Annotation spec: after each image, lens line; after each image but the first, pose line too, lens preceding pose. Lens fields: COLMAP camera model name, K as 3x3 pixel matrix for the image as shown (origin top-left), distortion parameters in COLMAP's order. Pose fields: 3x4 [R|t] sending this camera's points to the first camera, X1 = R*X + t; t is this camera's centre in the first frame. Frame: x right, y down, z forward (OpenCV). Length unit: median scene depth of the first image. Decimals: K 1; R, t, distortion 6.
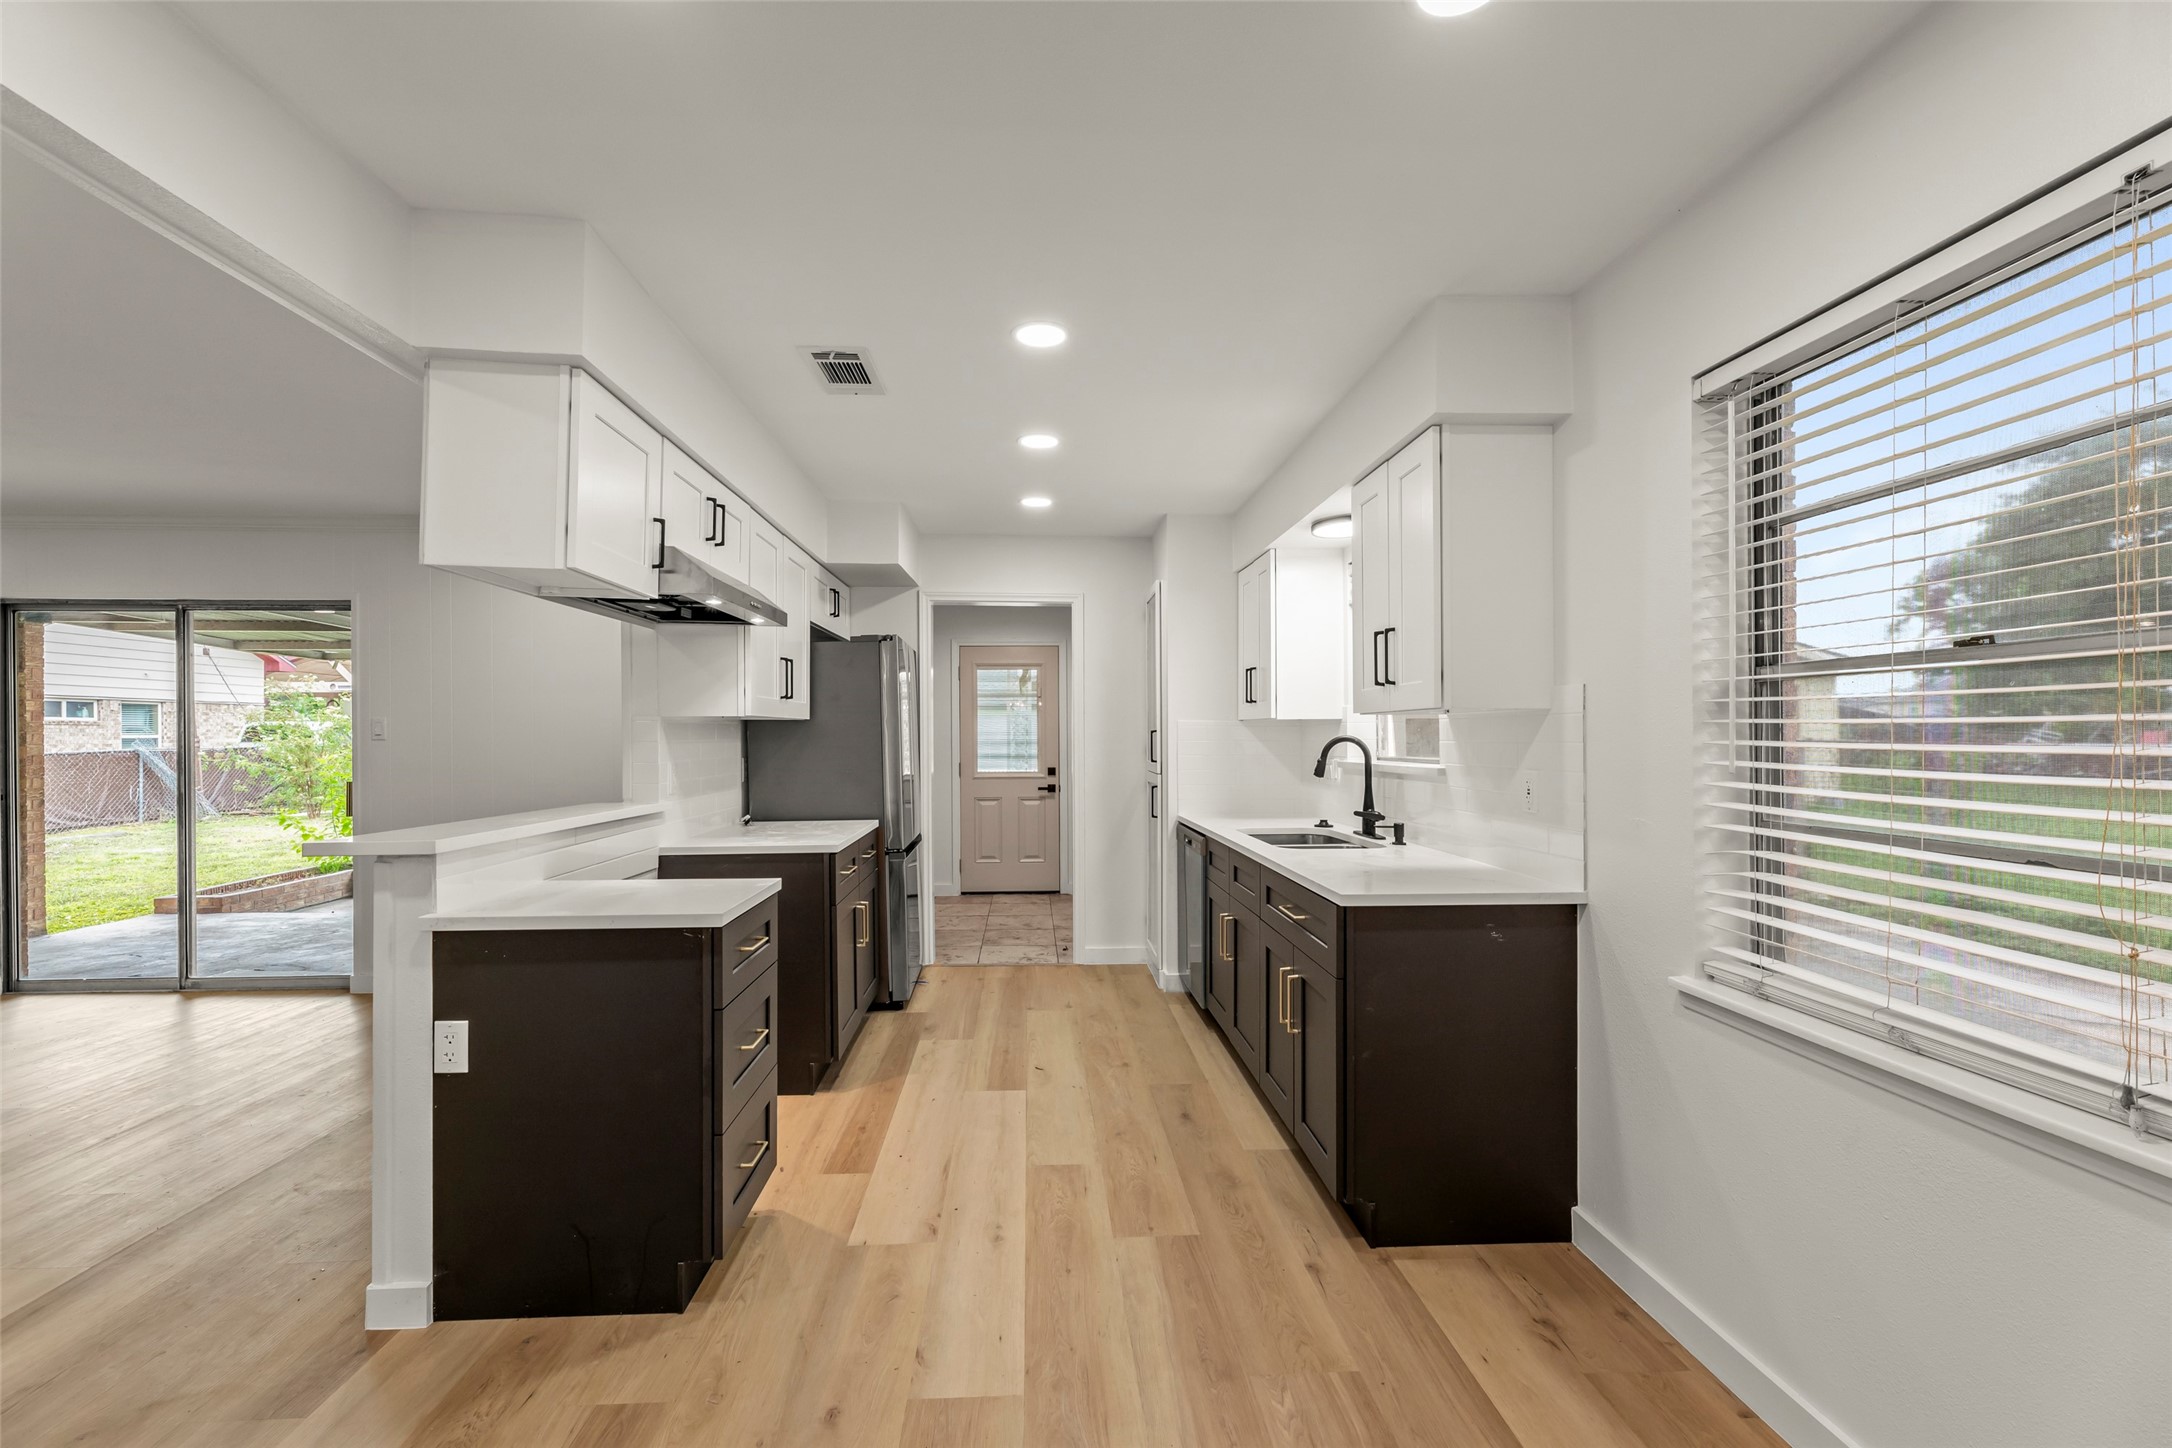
lens RADIAL K [[882.0, 0, 1045.1], [0, 882.0, 744.0], [0, 0, 1]] dist [-0.000244, 0.000368]
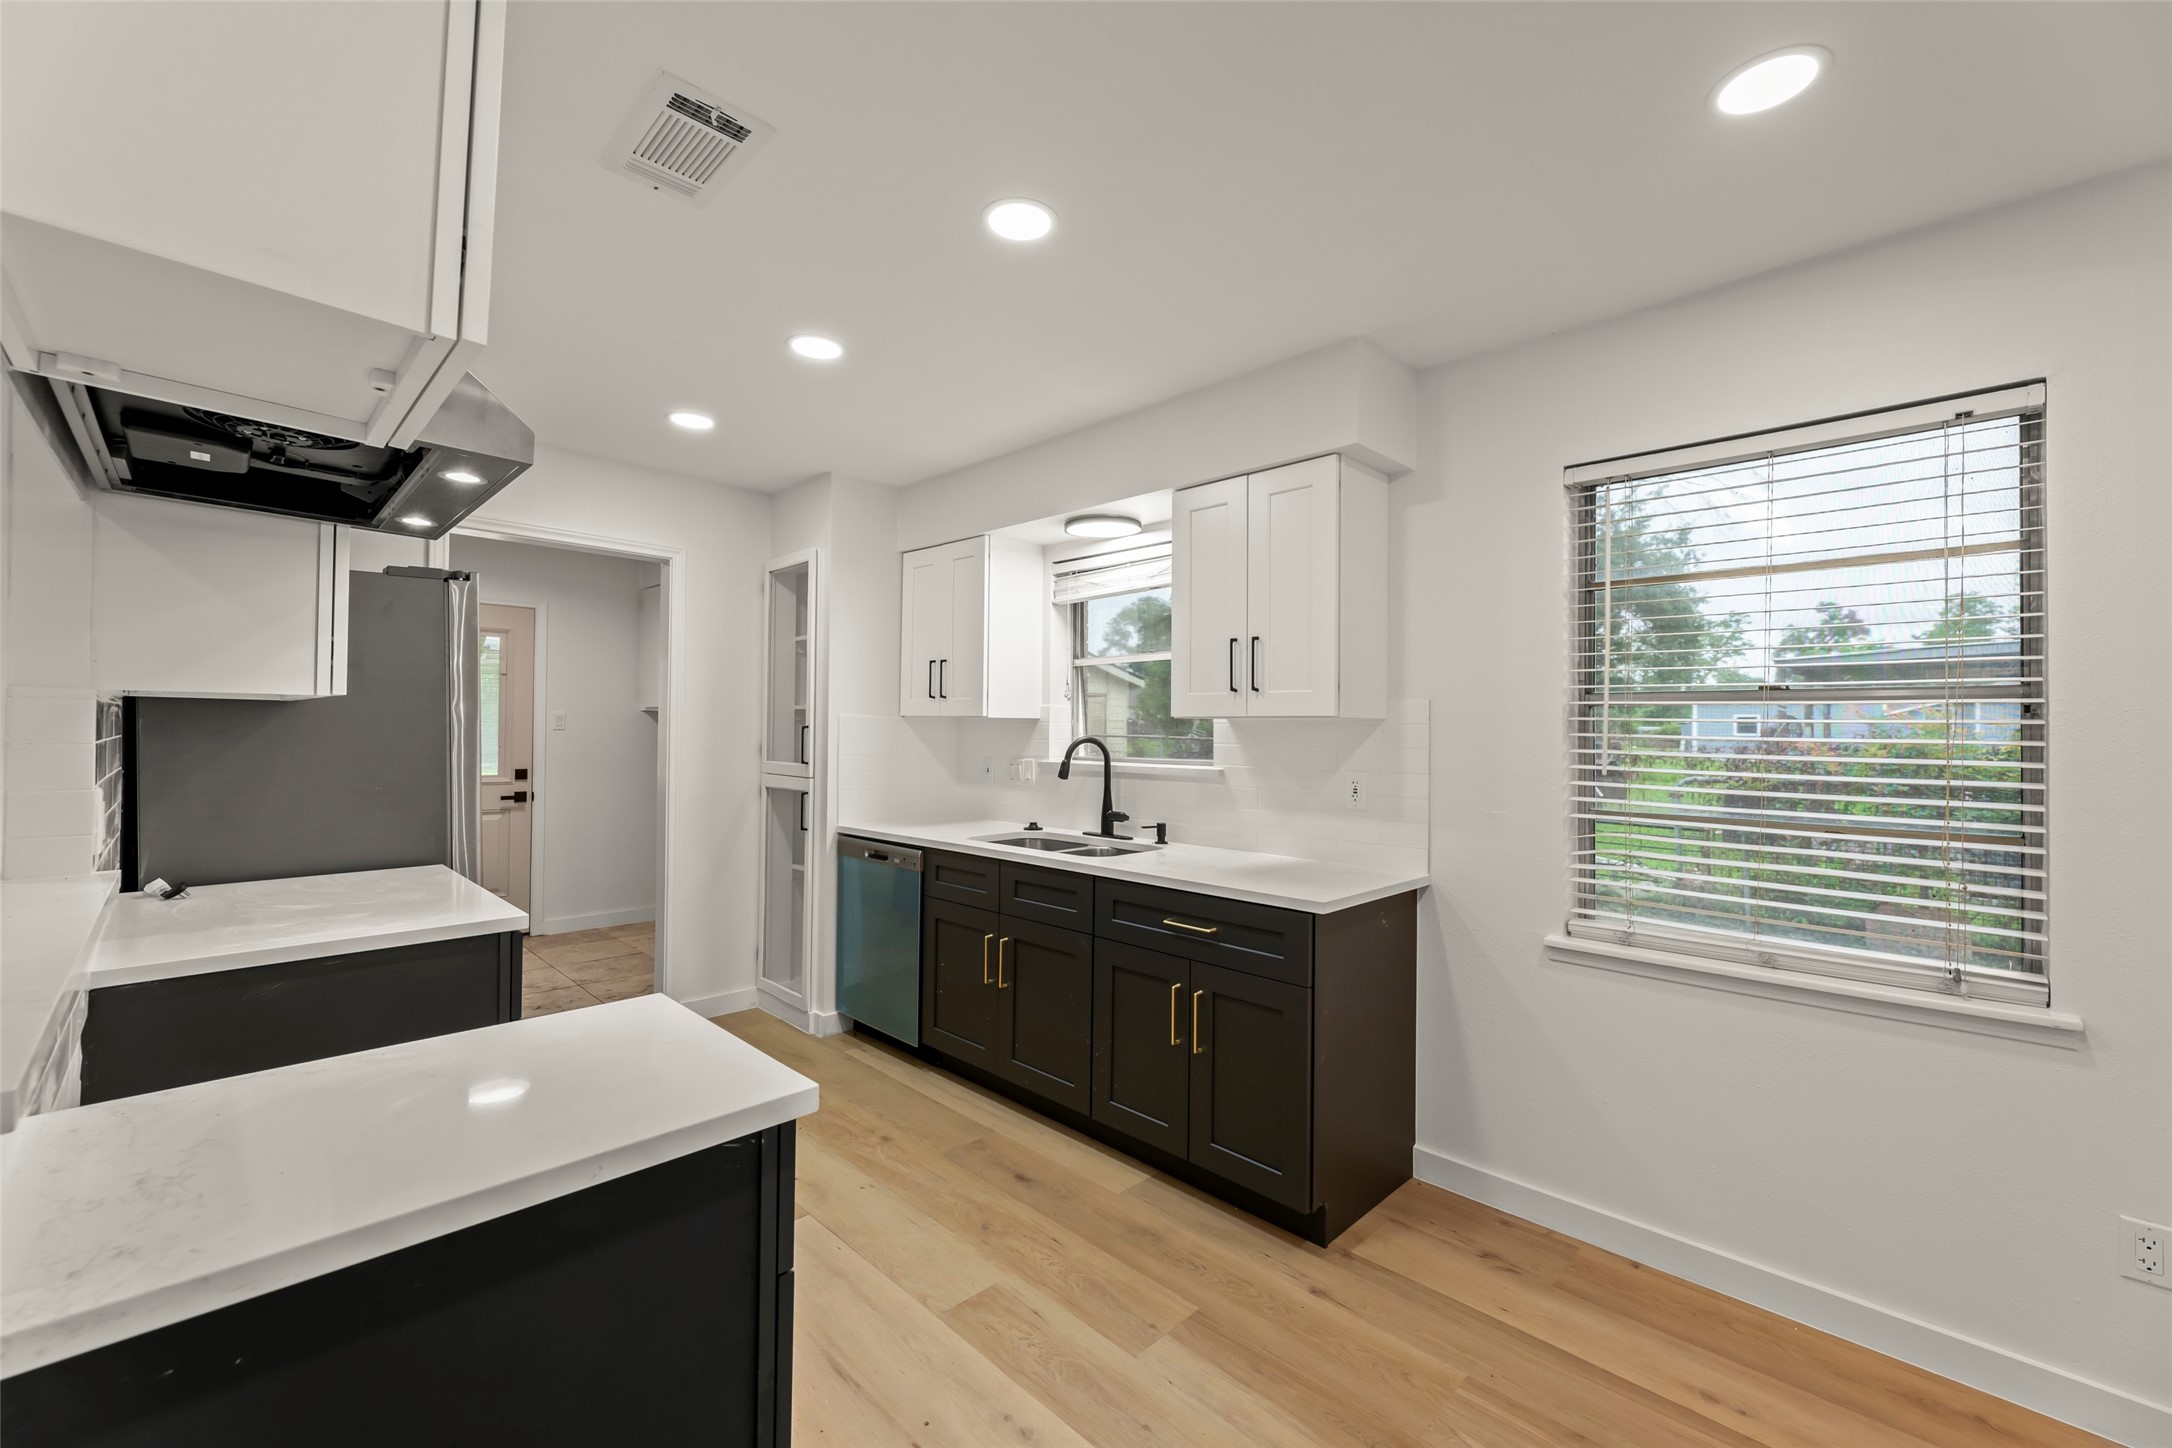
lens RADIAL K [[882.0, 0, 1080.2], [0, 882.0, 725.8], [0, 0, 1]] dist [-0.000244, 0.000368]
pose [[0.735823, 0.013896, 0.677032, -0.453677], [-0.007198, 0.999893, -0.012700, -0.012101], [-0.677136, 0.004471, 0.735844, 0.376383]]
